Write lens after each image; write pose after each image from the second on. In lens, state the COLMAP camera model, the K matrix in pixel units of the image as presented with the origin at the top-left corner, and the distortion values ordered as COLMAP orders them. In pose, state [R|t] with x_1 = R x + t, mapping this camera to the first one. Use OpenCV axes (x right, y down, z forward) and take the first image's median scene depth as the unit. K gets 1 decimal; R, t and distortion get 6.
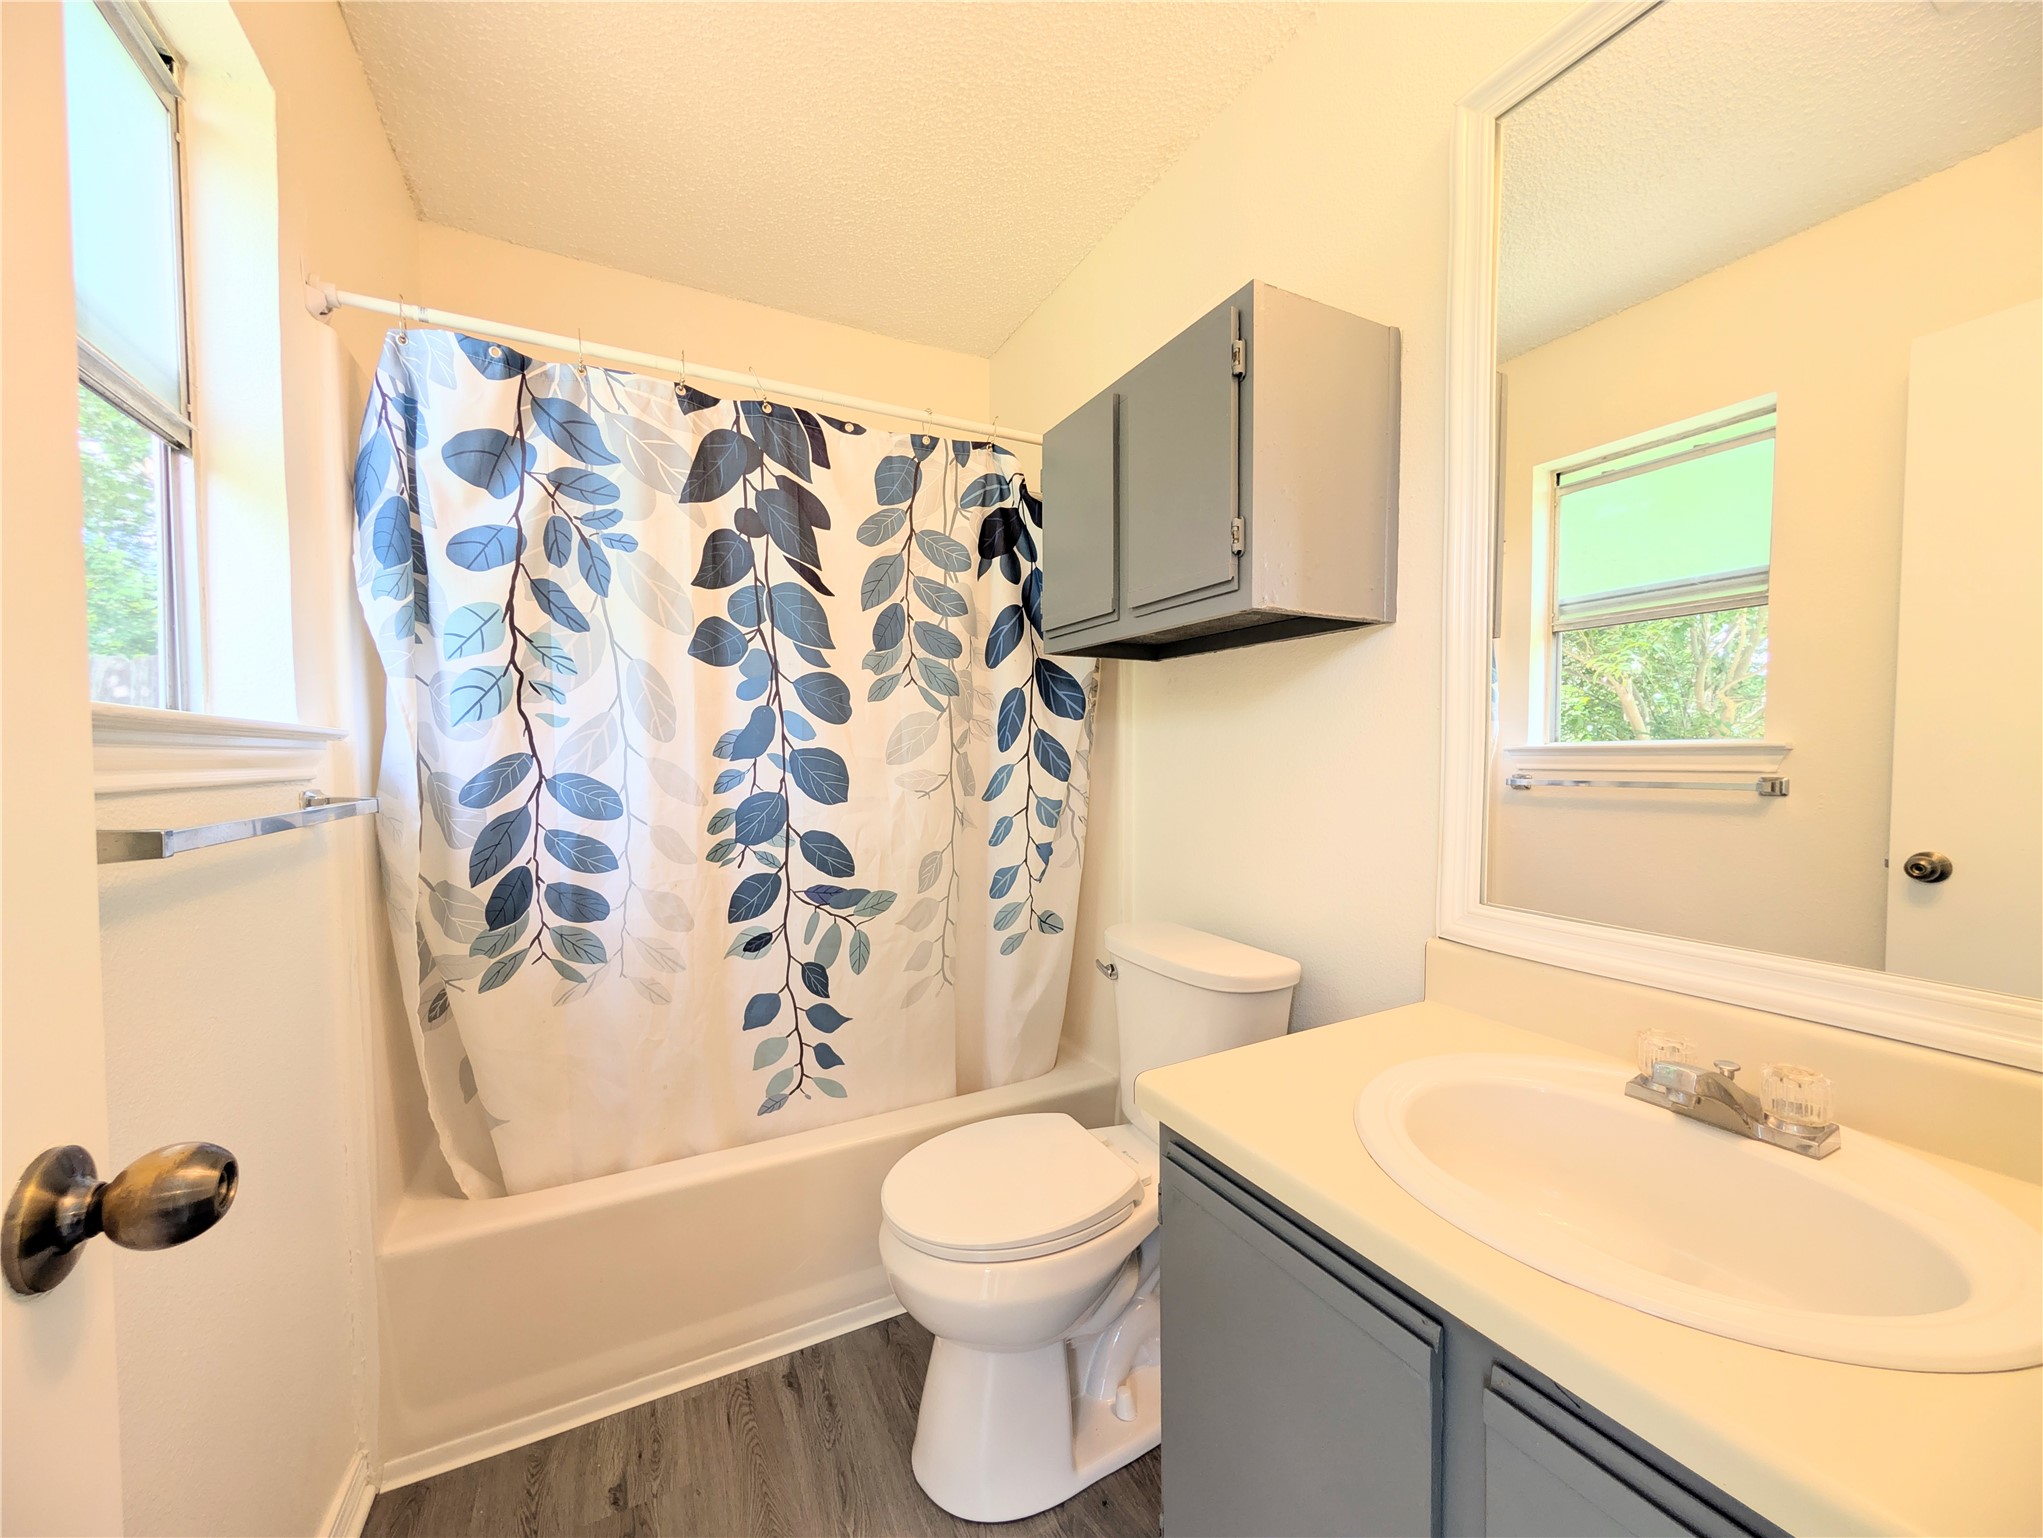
lens RADIAL K [[789.7, 0, 1010.6], [0, 789.7, 782.1], [0, 0, 1]] dist [-0.000422, 0.000157]
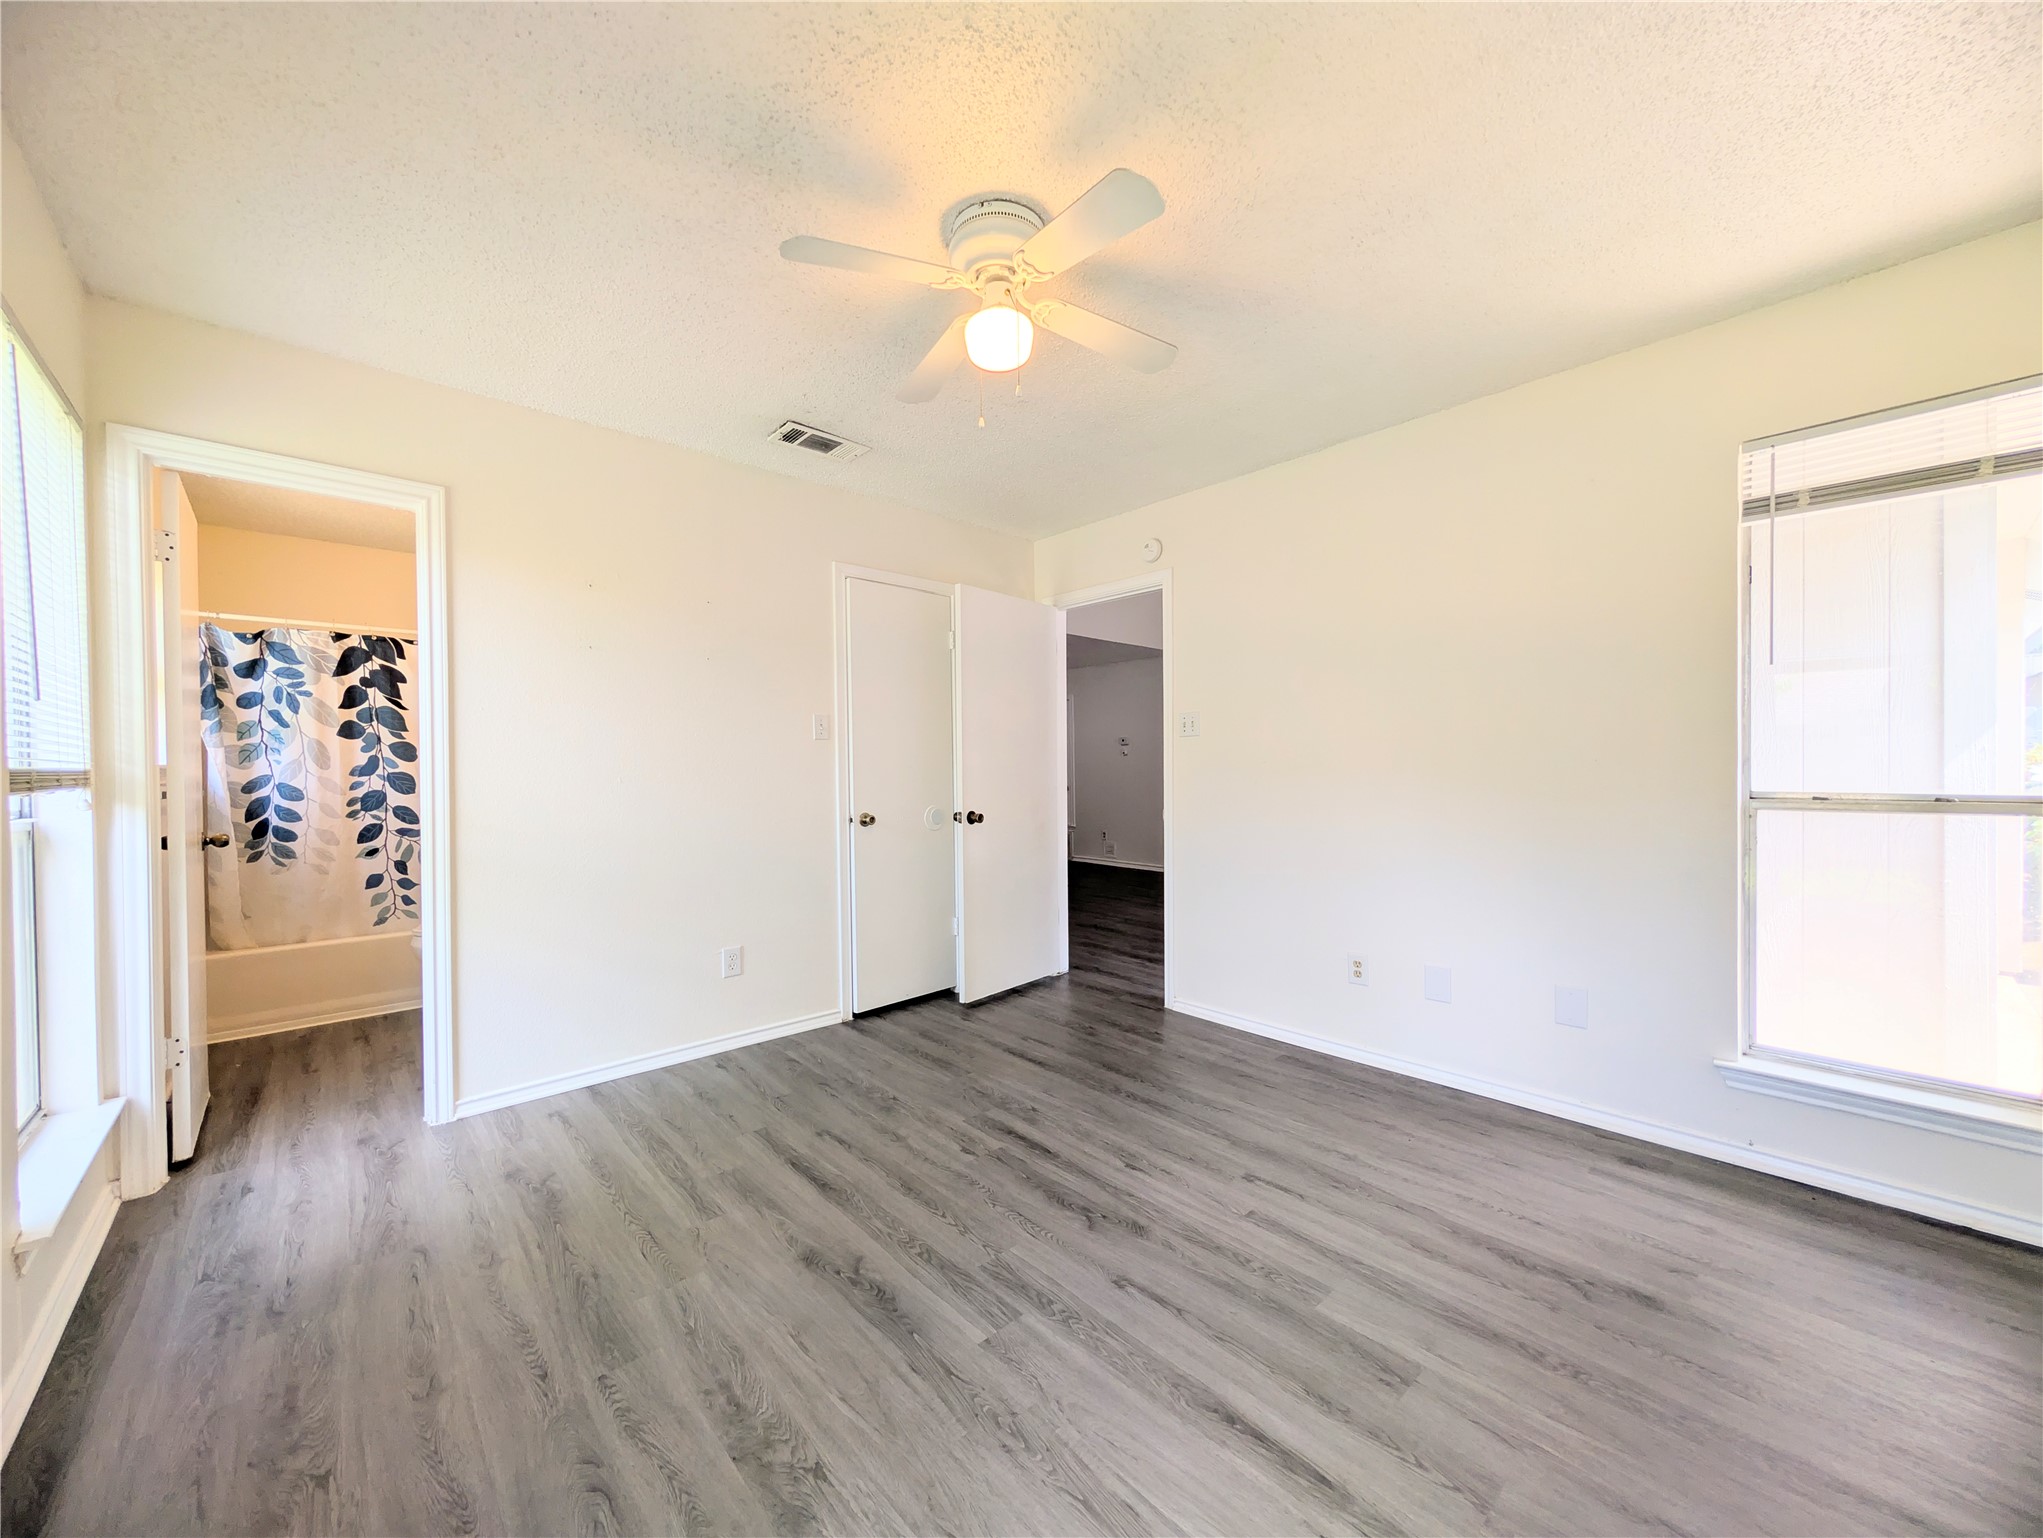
lens RADIAL K [[789.7, 0, 1010.6], [0, 789.7, 782.1], [0, 0, 1]] dist [-0.000422, 0.000157]
pose [[0.951722, -0.012884, 0.306691, 0.836601], [0.019943, 0.999603, -0.019892, 0.078180], [-0.306313, 0.025048, 0.951601, -1.987555]]
